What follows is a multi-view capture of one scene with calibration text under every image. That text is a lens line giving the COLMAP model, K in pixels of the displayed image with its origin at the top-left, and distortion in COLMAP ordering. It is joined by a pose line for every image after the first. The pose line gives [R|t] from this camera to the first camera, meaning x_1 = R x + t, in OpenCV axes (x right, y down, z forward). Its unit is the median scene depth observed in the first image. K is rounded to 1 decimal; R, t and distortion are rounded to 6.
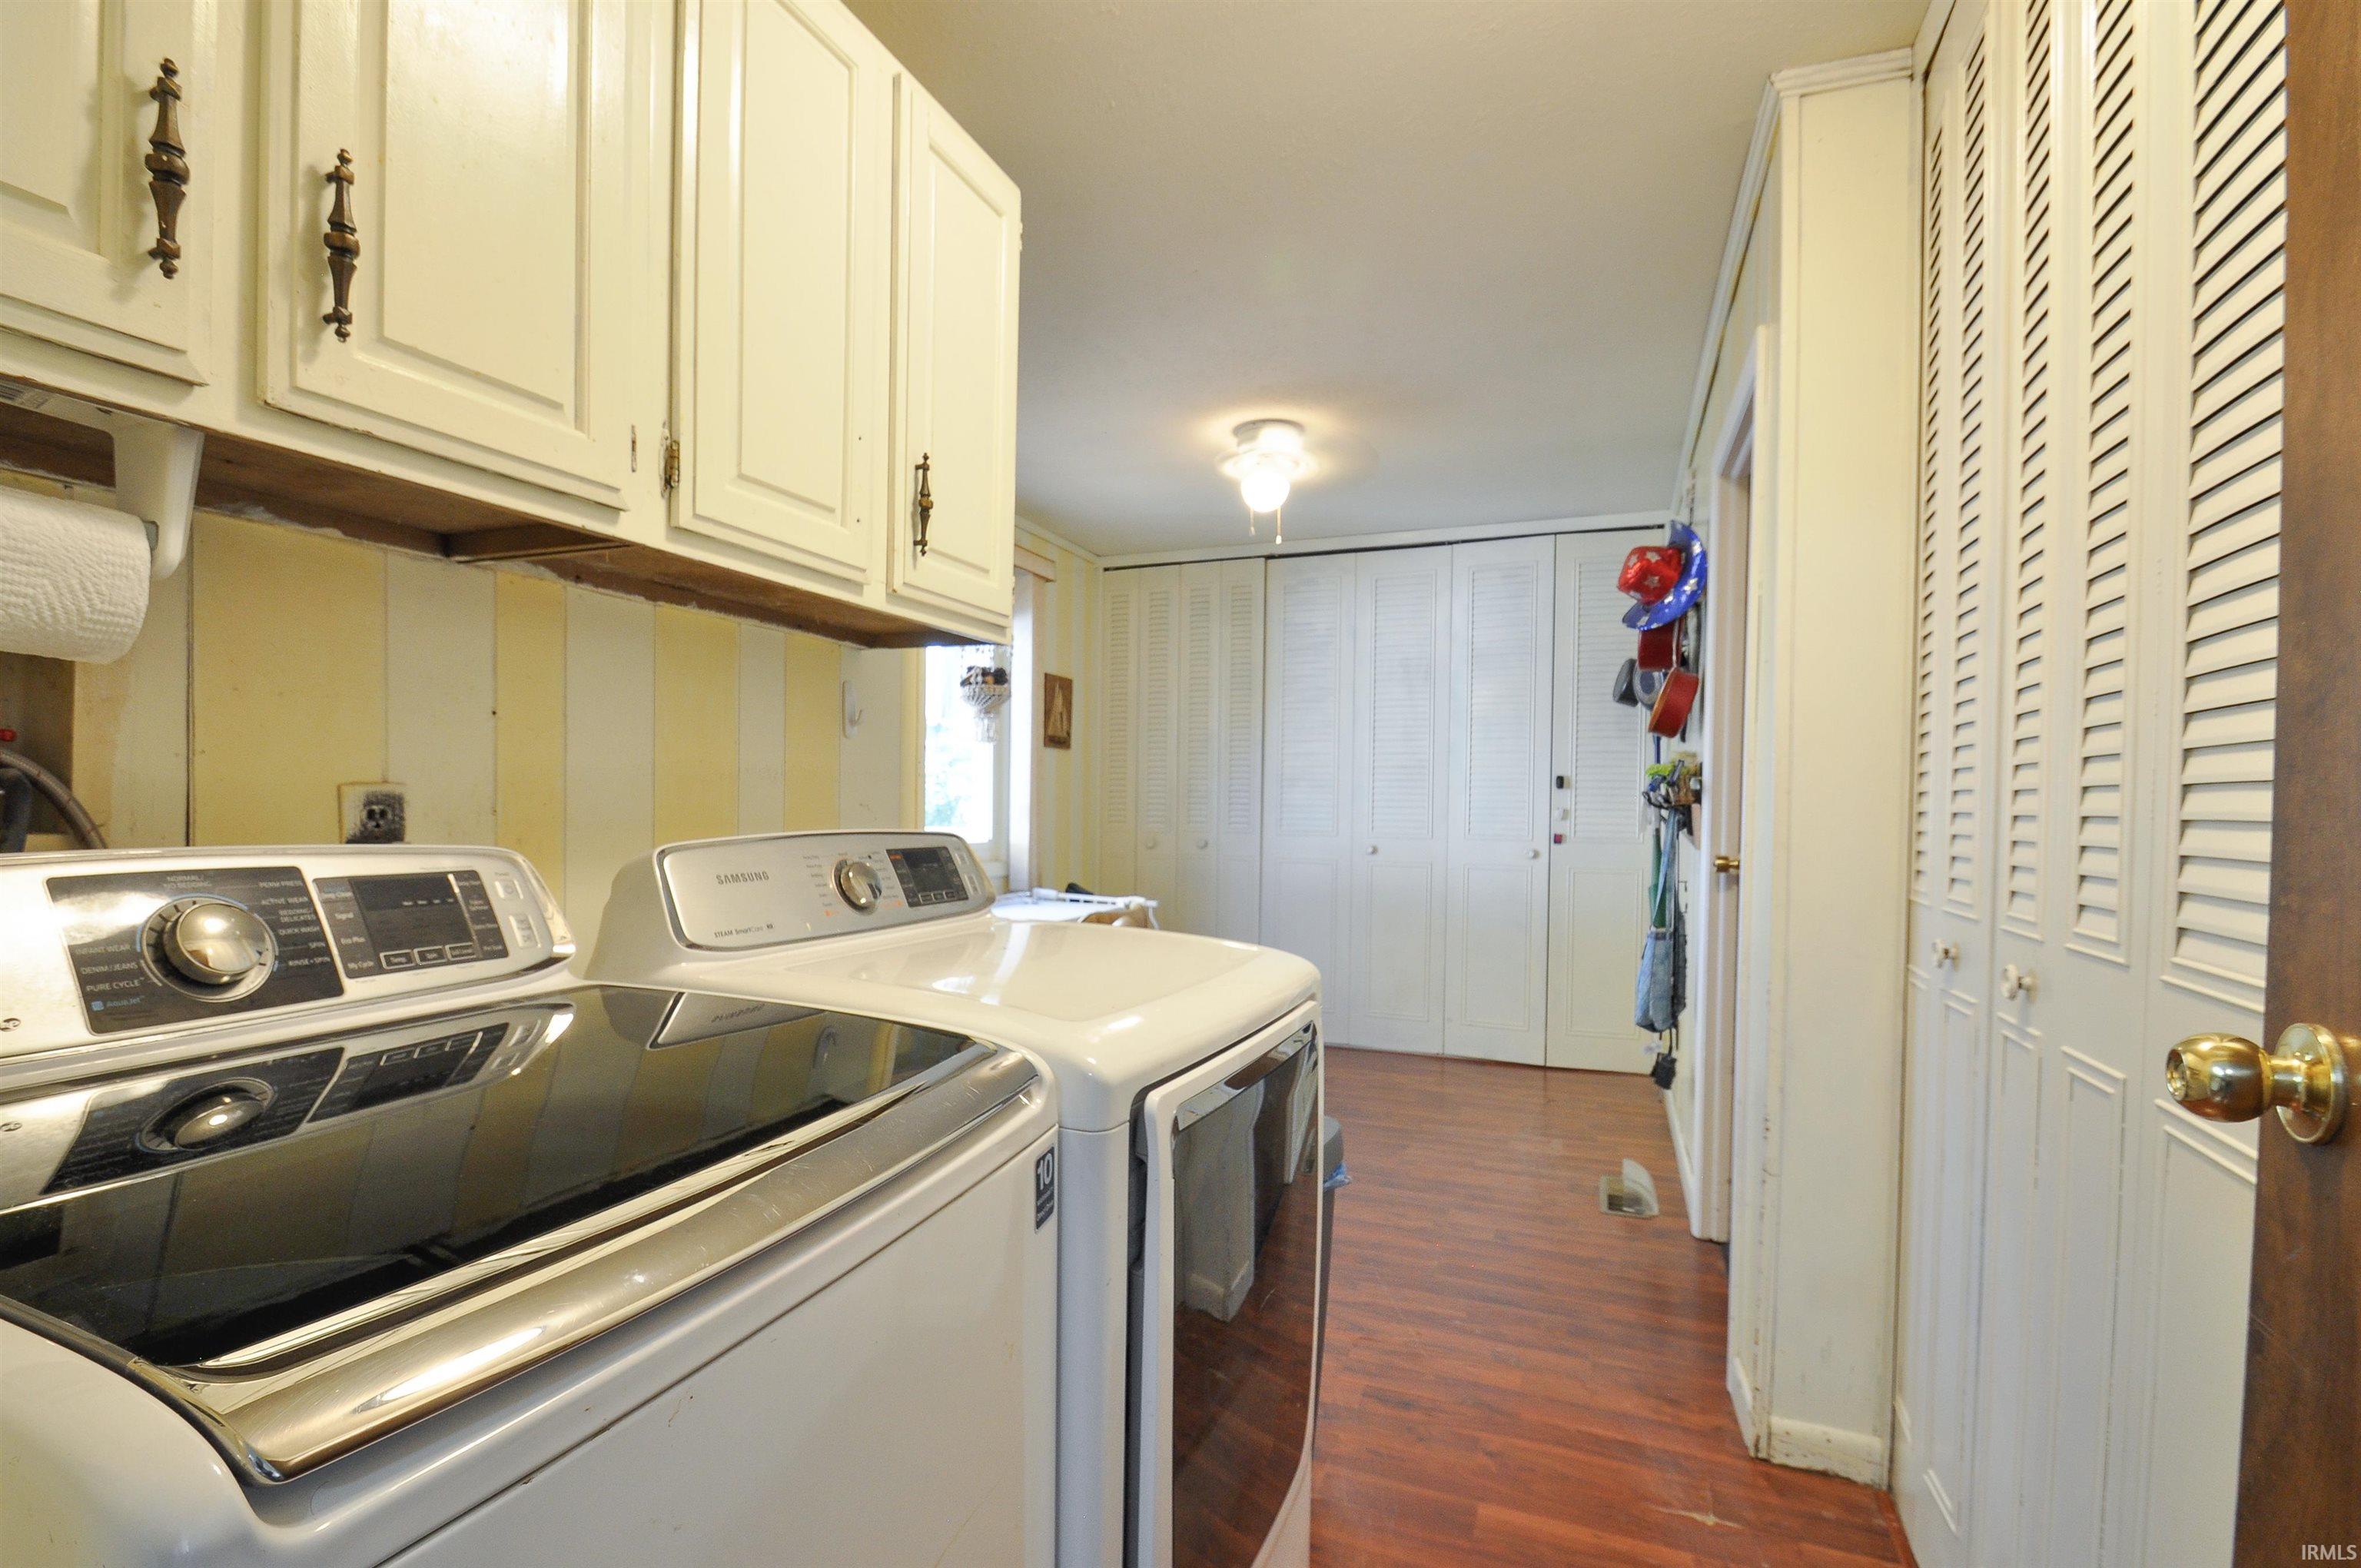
lens RADIAL K [[1064.3, 0, 1176.8], [0, 1064.3, 798.0], [0, 0, 1]] dist [0.000980, -0.008583]
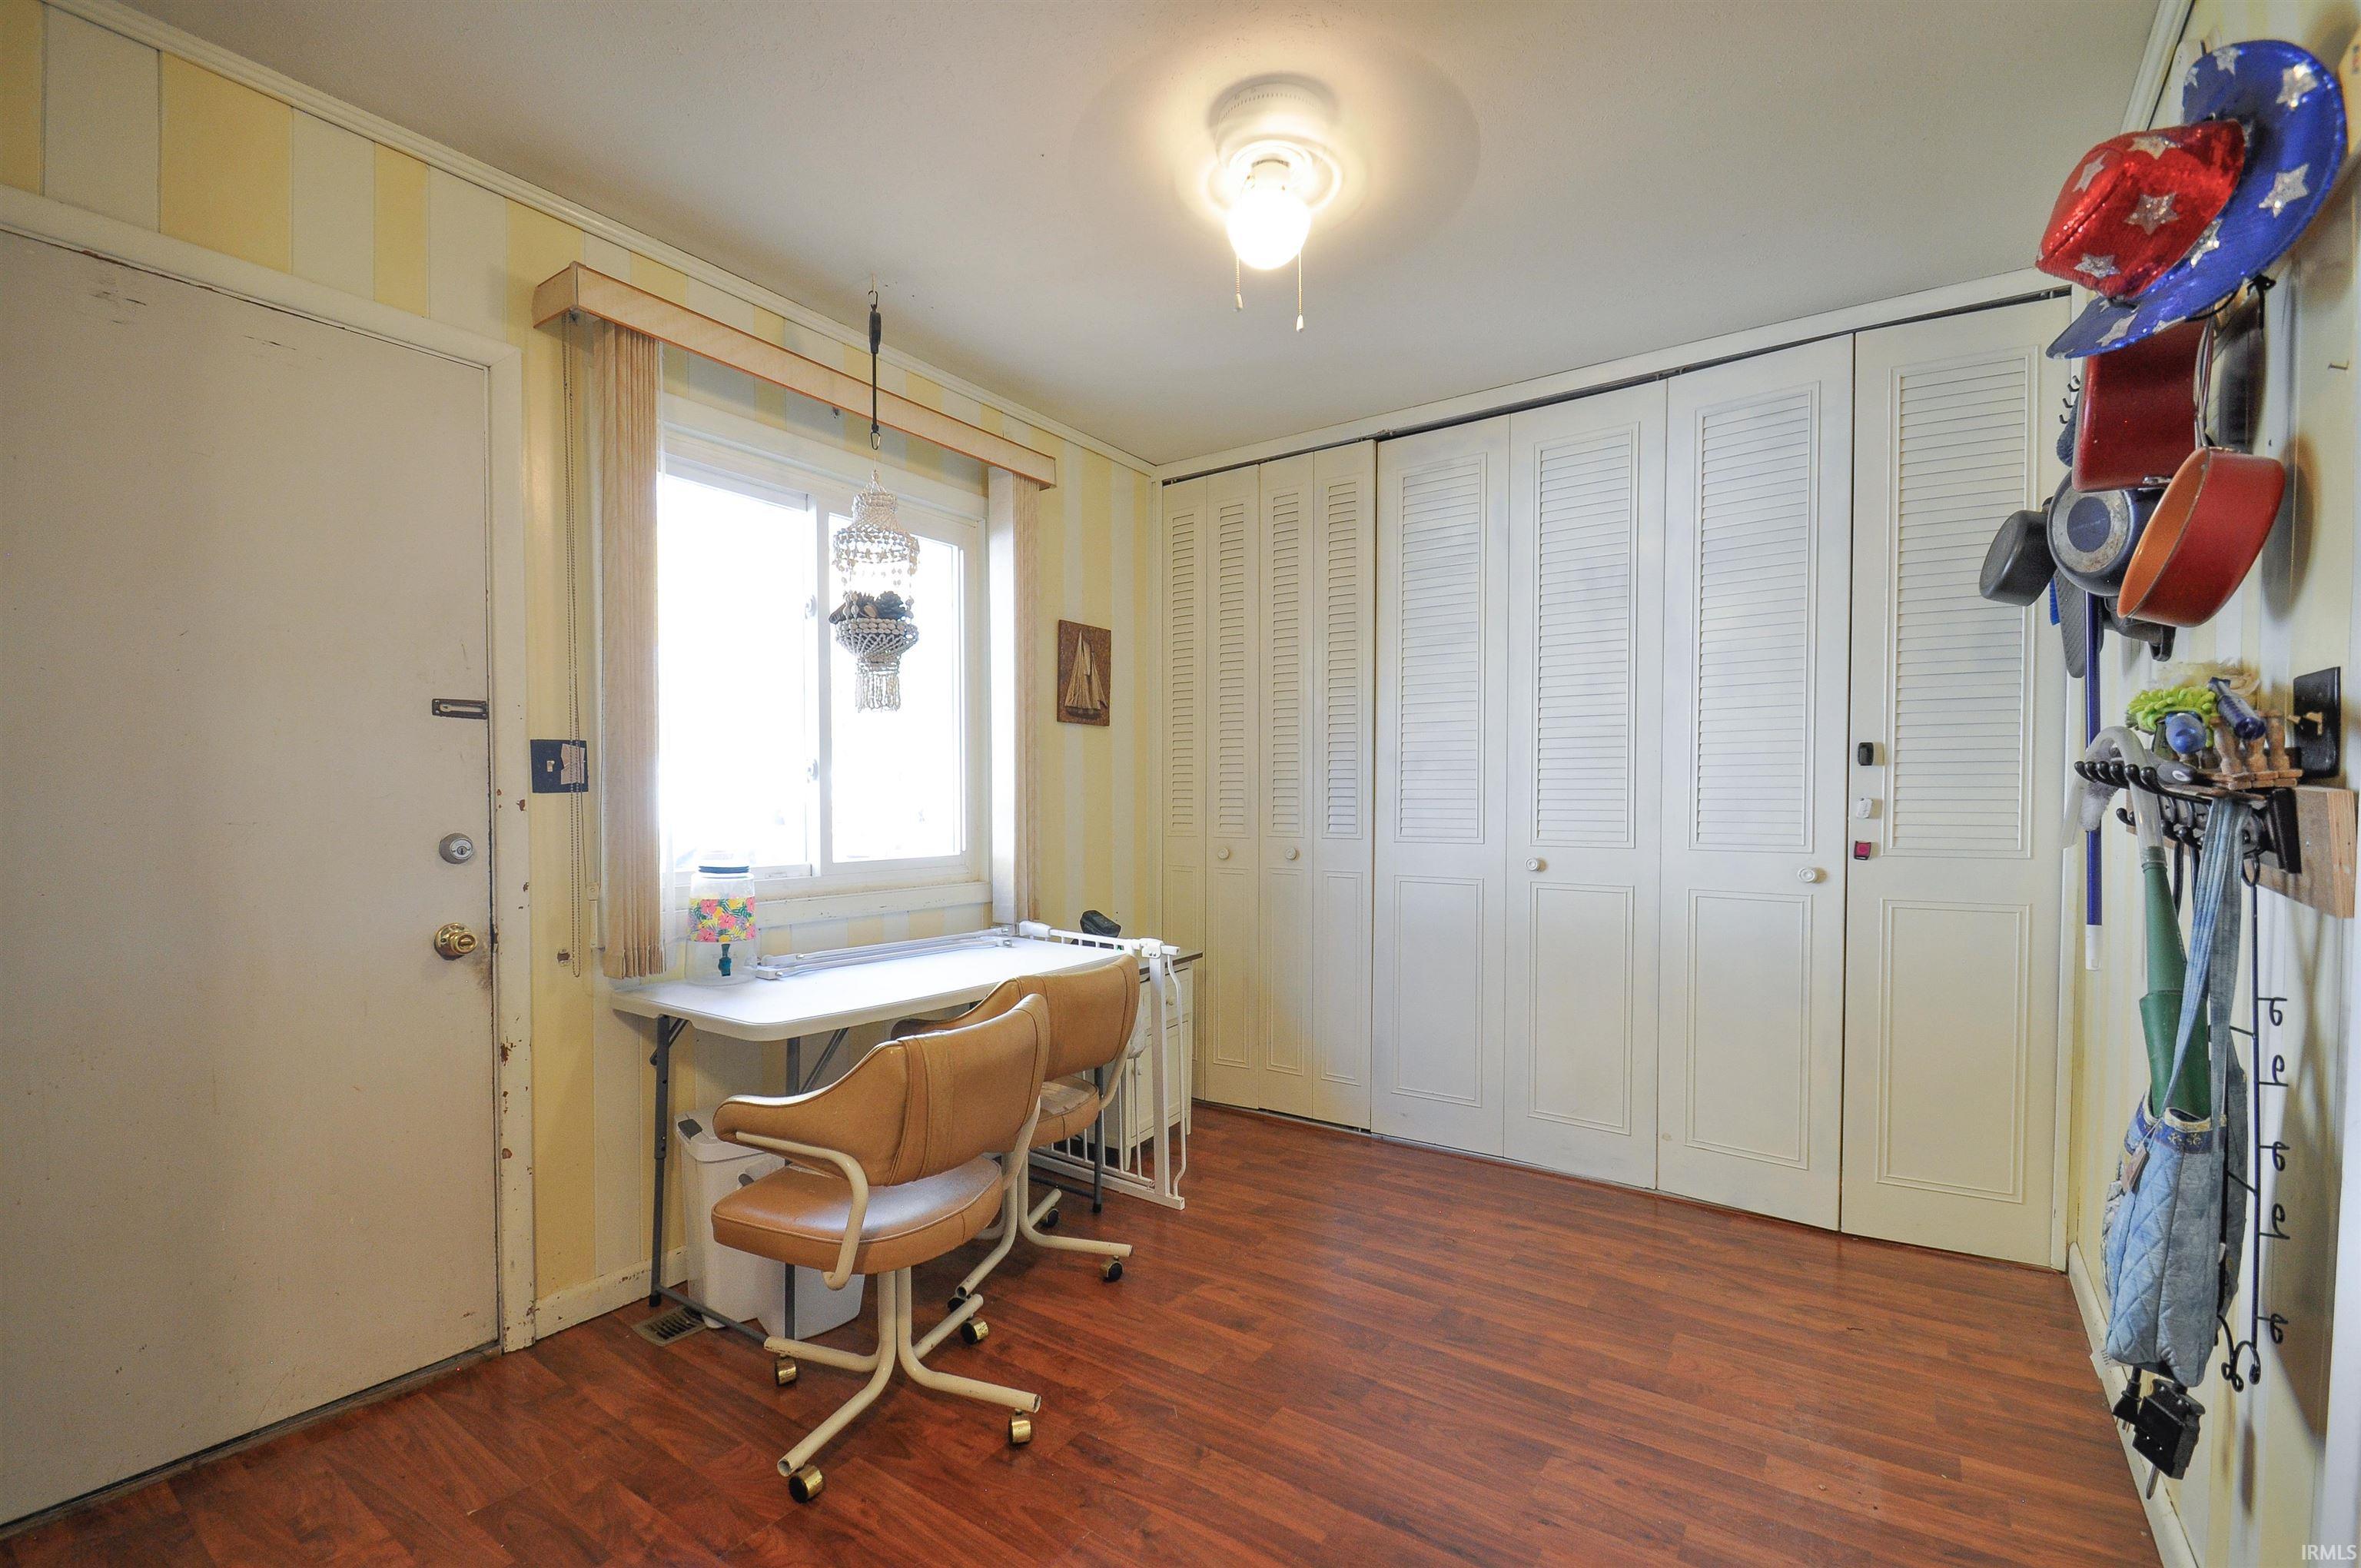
lens RADIAL K [[1064.3, 0, 1142.0], [0, 1064.3, 807.2], [0, 0, 1]] dist [0.000980, -0.008583]
pose [[0.971523, -0.009986, -0.236734, 0.110567], [0.013340, 0.999832, 0.012570, 0.001520], [0.236569, -0.015370, 0.971493, 0.333878]]
